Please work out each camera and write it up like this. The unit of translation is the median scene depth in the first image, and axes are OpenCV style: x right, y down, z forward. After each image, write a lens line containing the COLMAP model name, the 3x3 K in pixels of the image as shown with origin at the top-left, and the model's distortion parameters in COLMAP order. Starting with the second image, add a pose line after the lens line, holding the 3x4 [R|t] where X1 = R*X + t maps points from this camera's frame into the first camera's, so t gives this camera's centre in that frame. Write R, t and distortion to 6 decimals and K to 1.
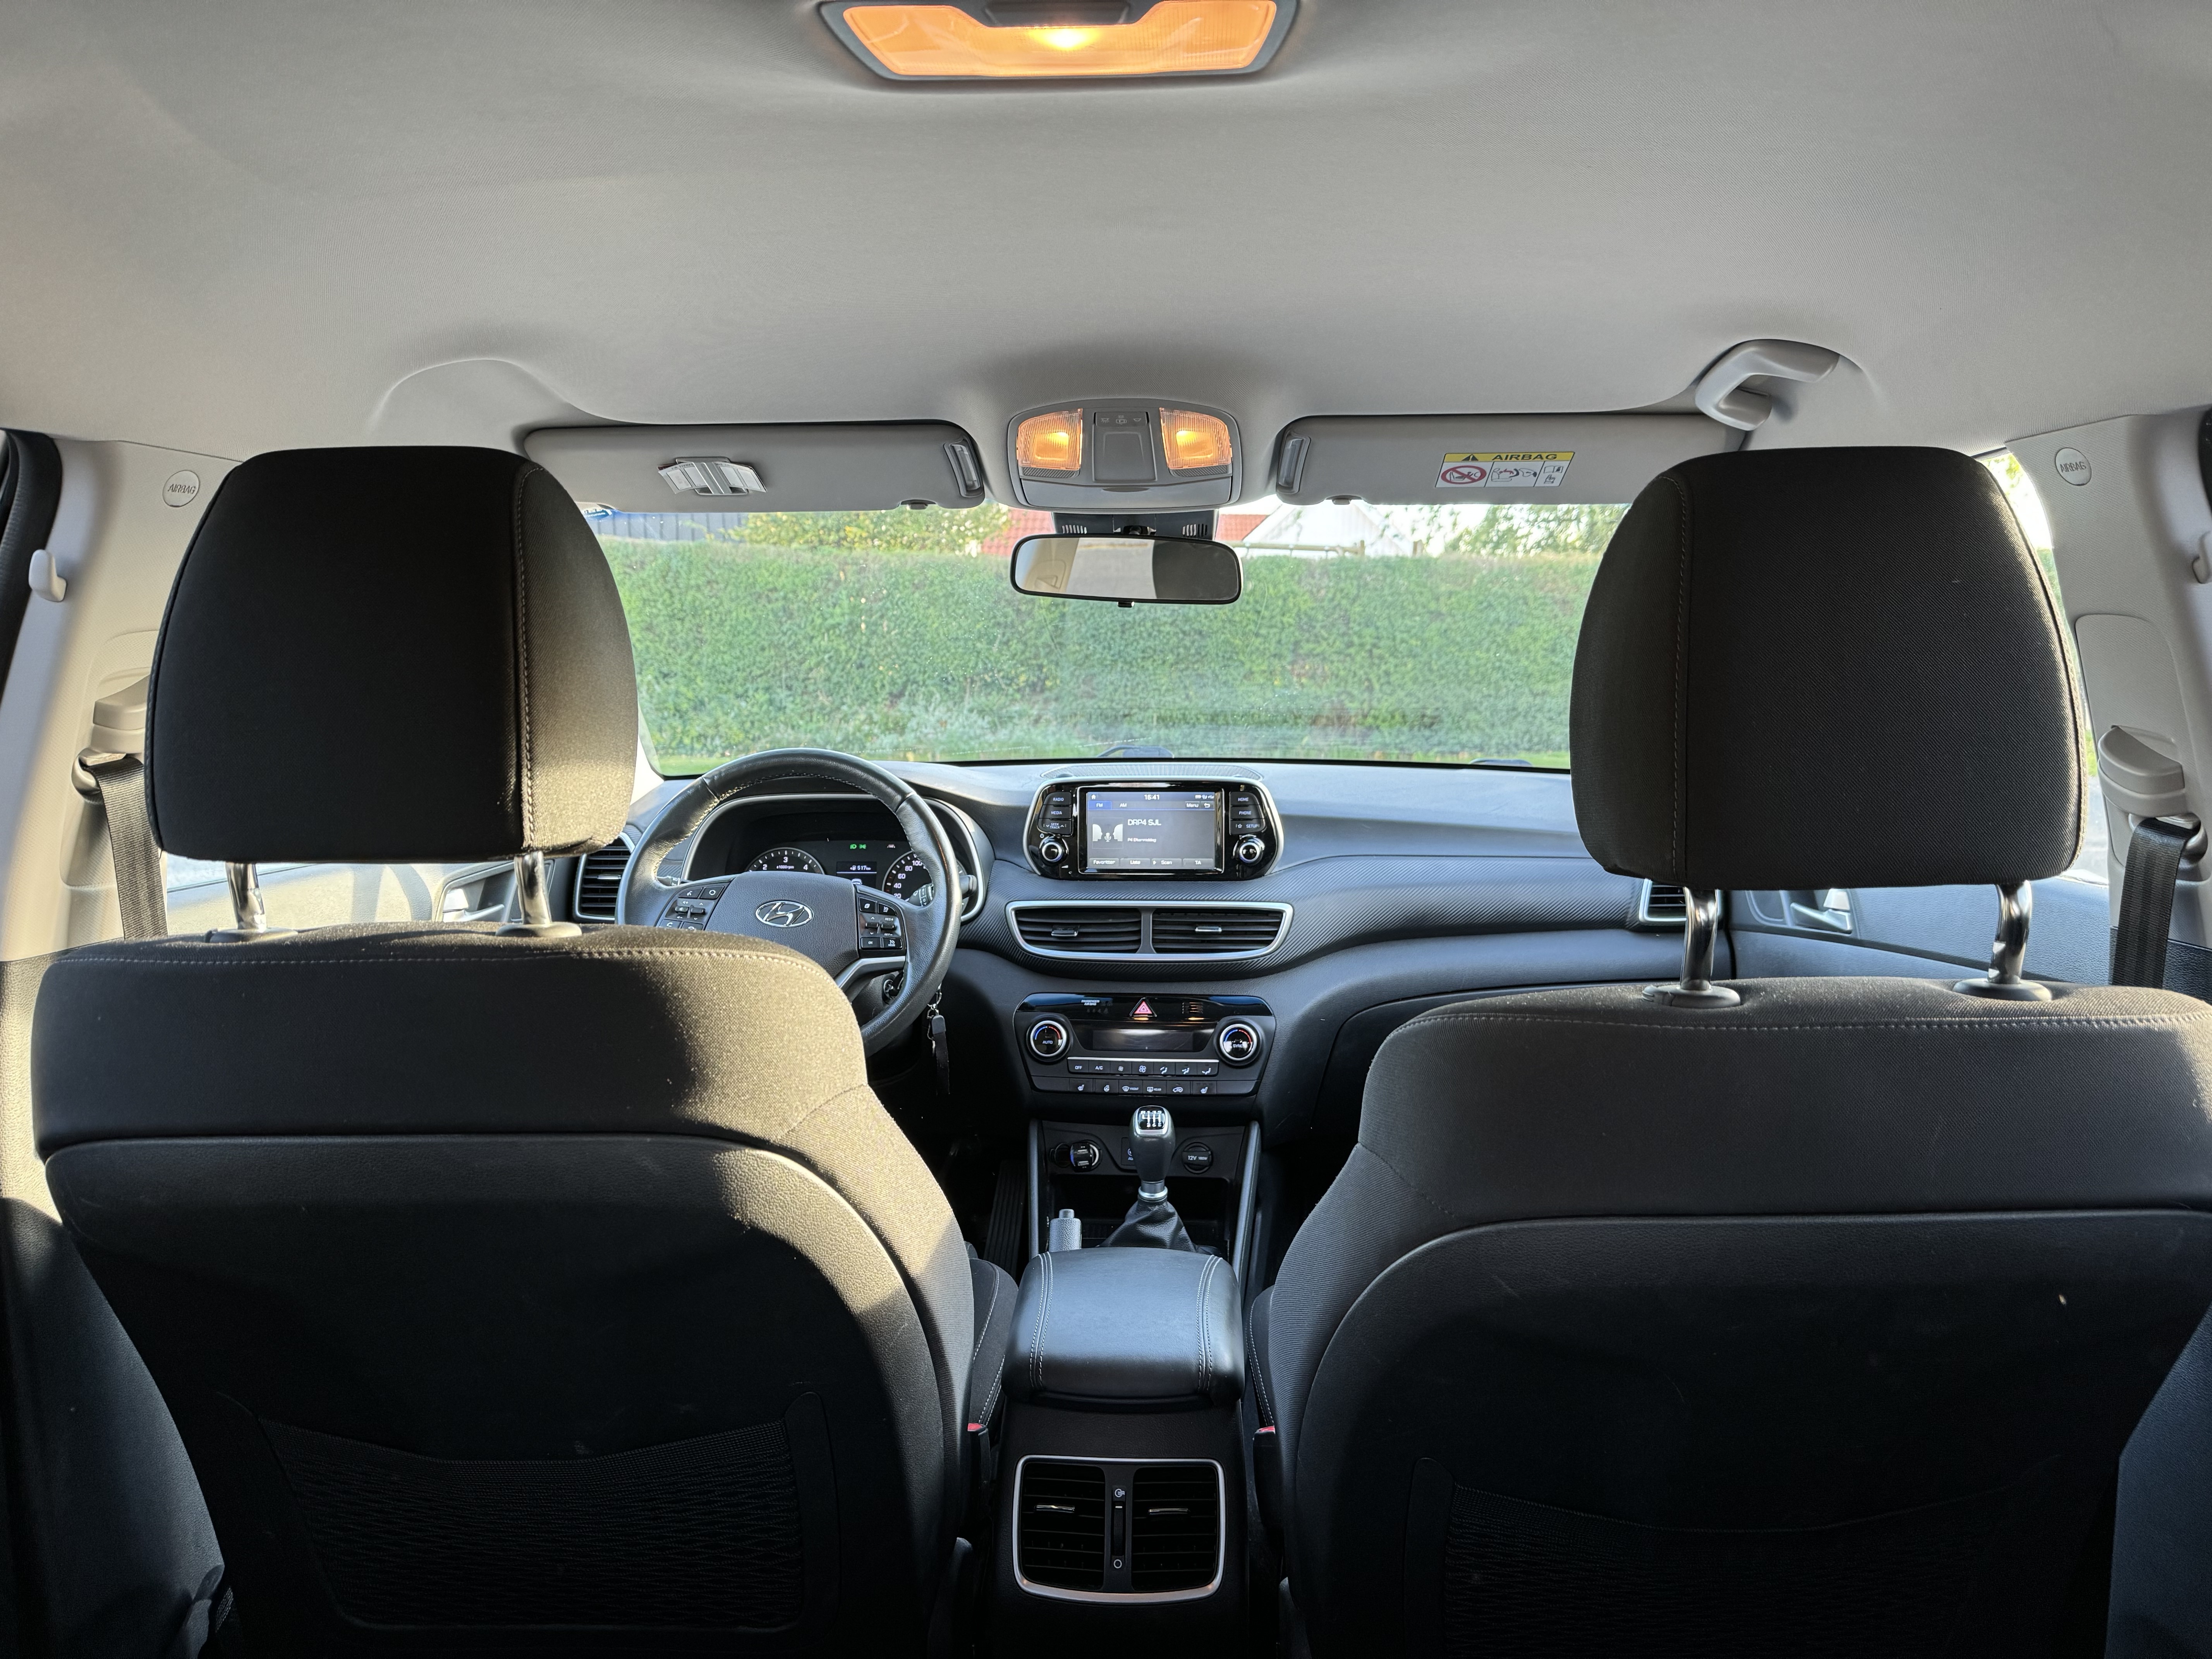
lens RADIAL K [[1544.0, 0, 1143.8], [0, 1544.0, 823.2], [0, 0, 1]] dist [0.015209, -0.023098]
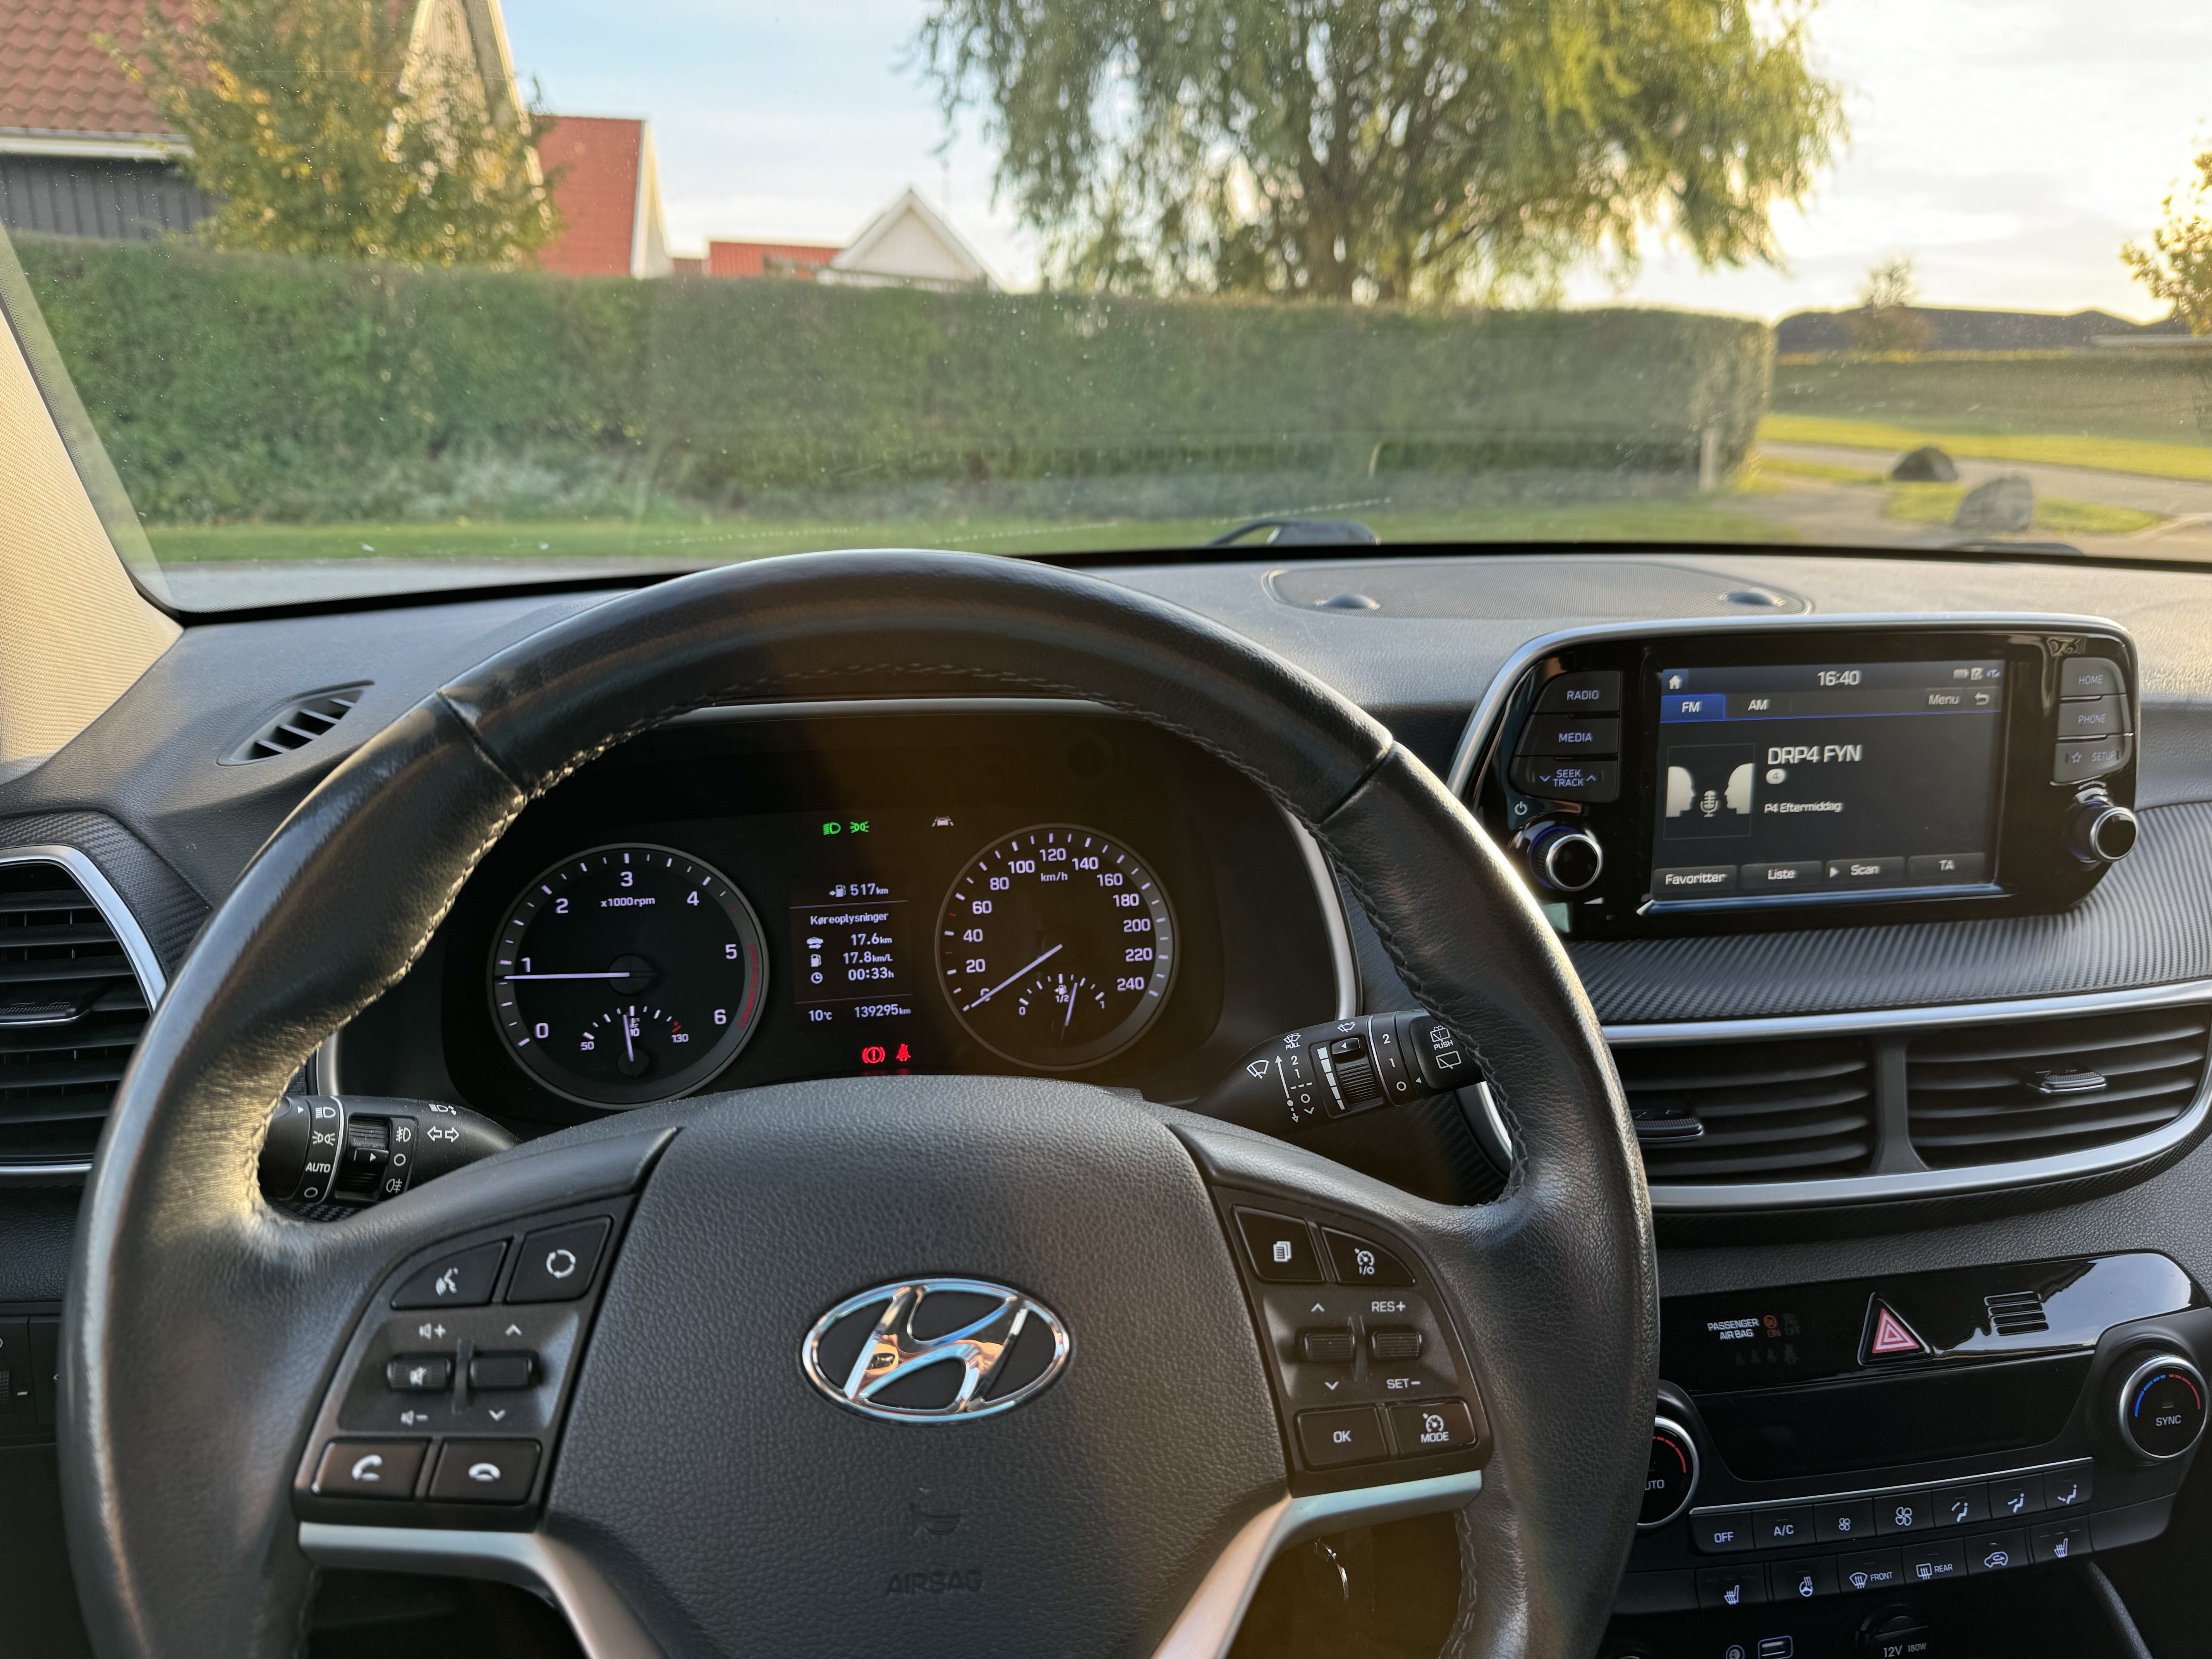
lens RADIAL K [[1544.0, 0, 1075.2], [0, 1544.0, 829.0], [0, 0, 1]] dist [0.015209, -0.023098]
pose [[0.971718, -0.054092, 0.229866, -0.033703], [0.017576, 0.987278, 0.158027, -0.005858], [-0.235489, -0.149518, 0.960307, 0.103995]]
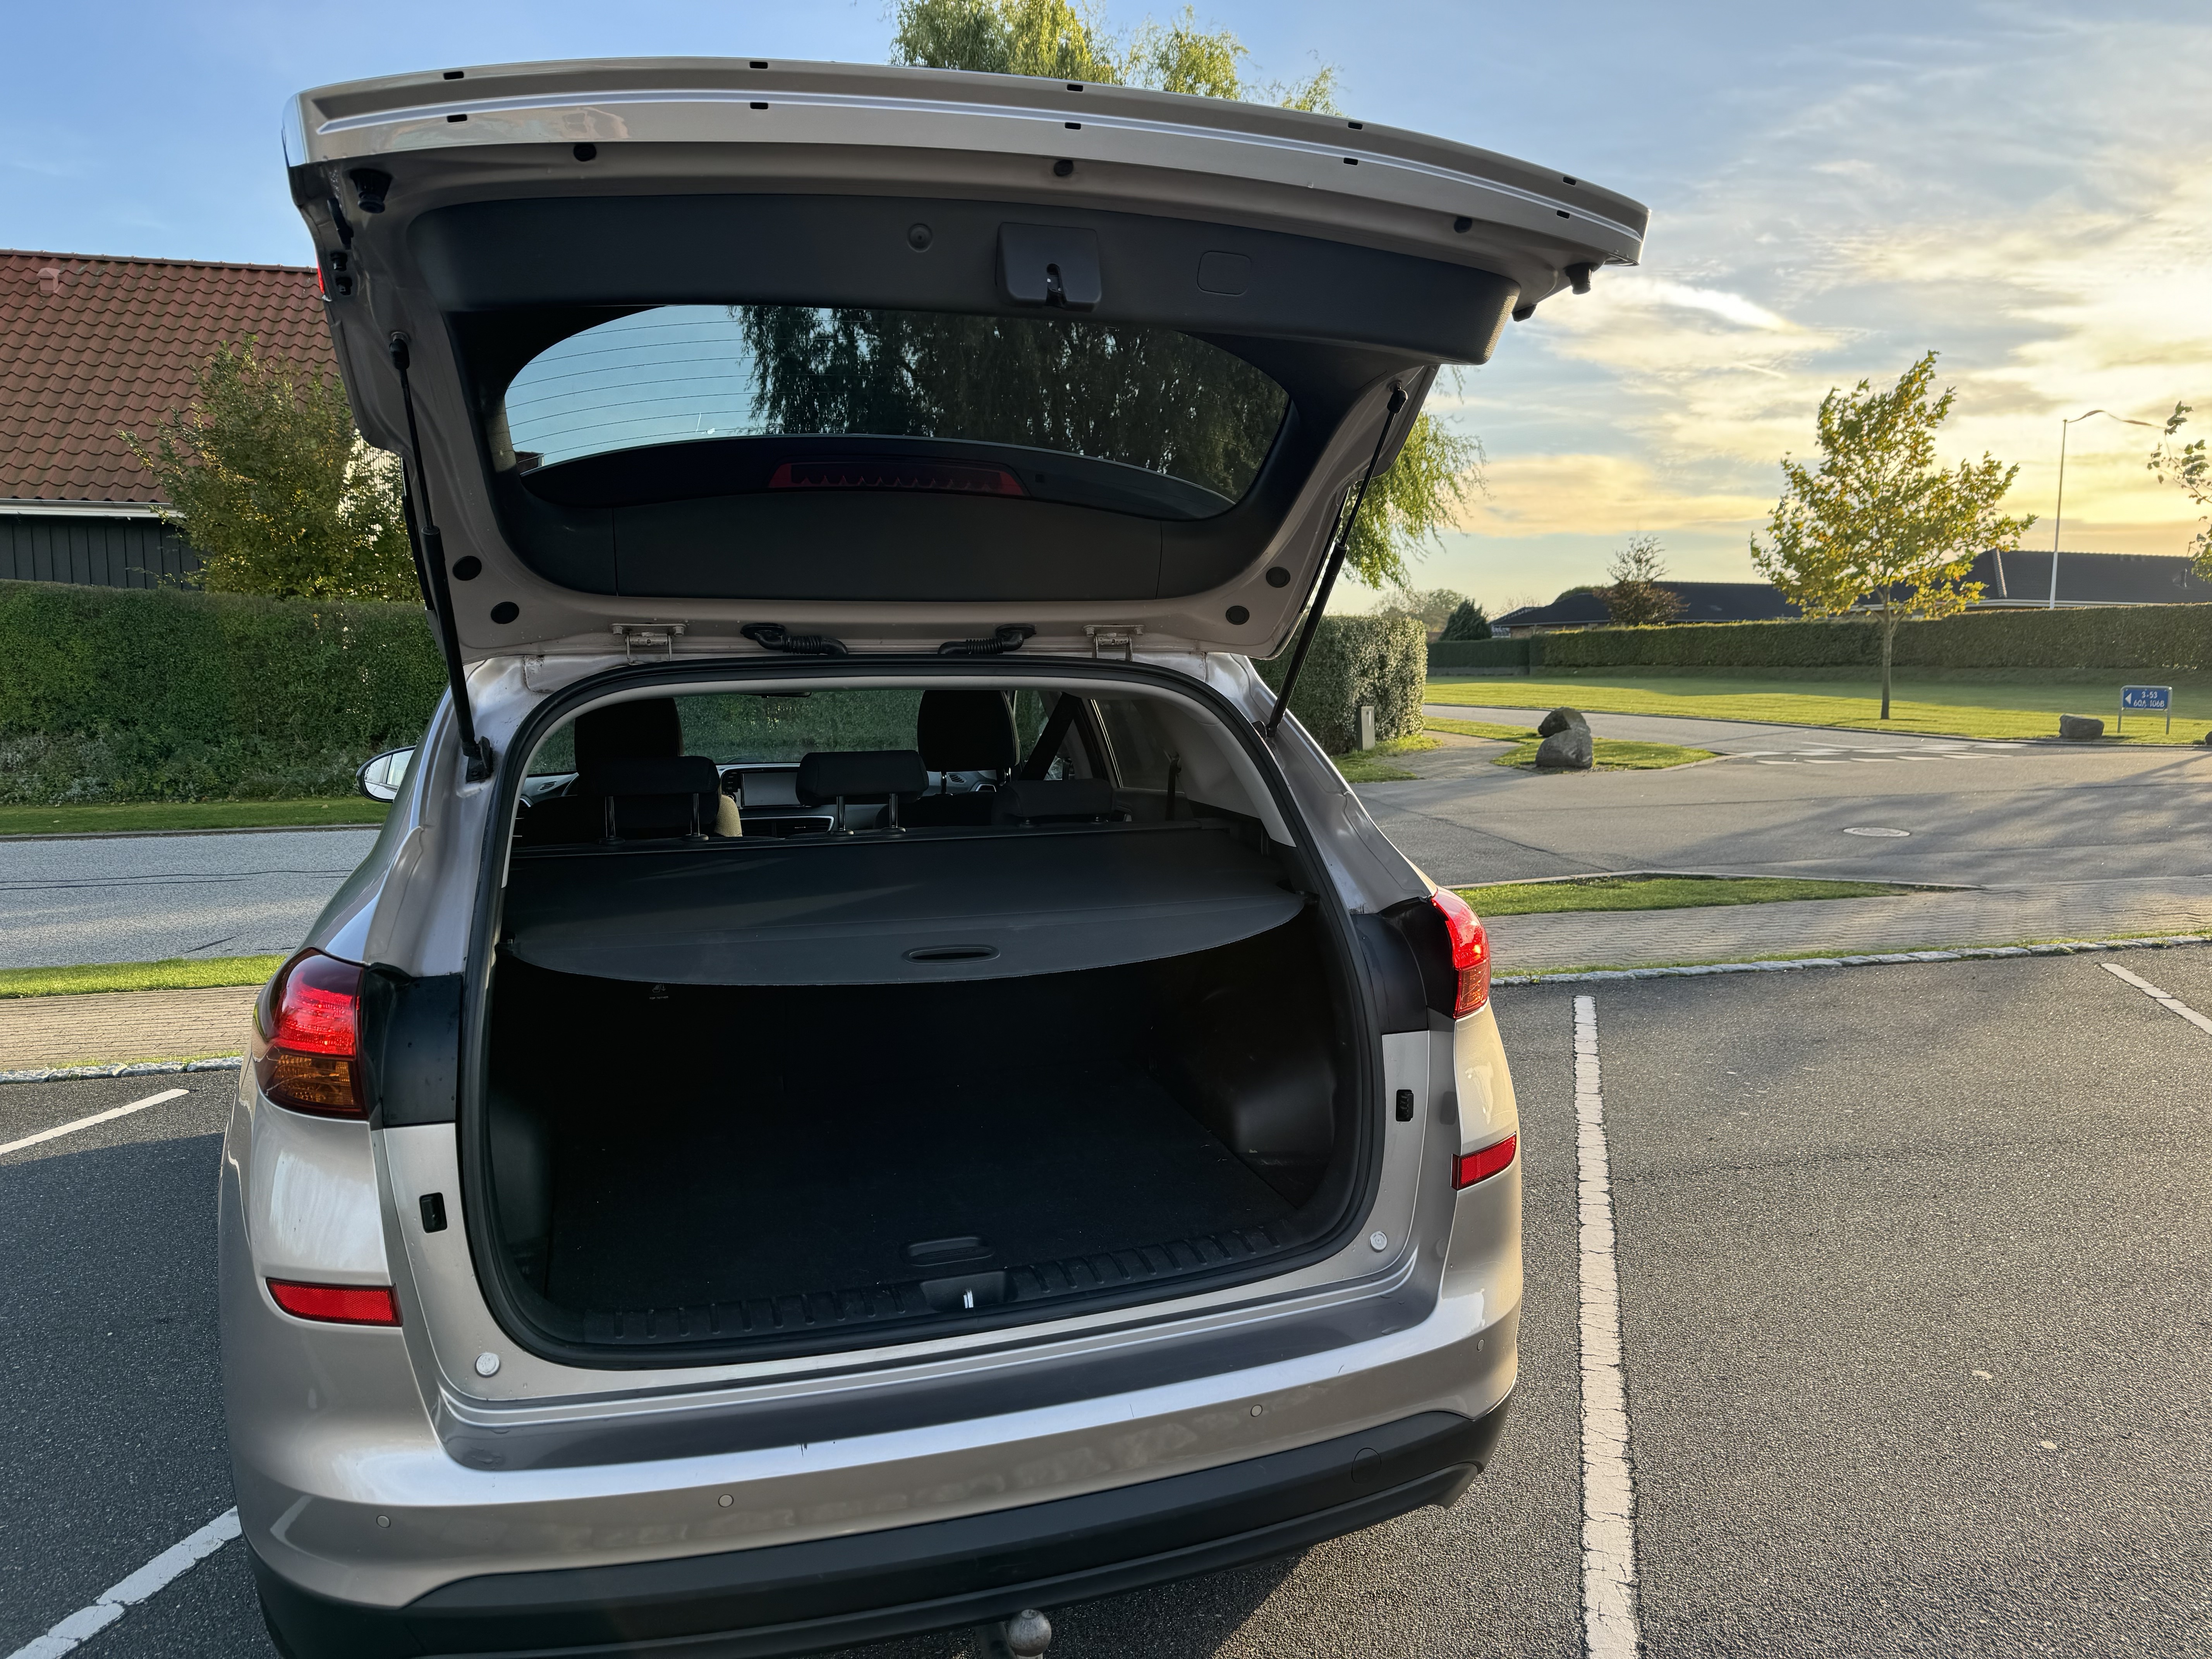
lens RADIAL K [[1544.0, 0, 1111.4], [0, 1544.0, 843.1], [0, 0, 1]] dist [0.015209, -0.023098]
pose [[0.945299, -0.046889, 0.322817, -0.034014], [0.048467, 0.998820, 0.003152, 0.011897], [-0.322584, 0.012666, 0.946456, -0.180031]]
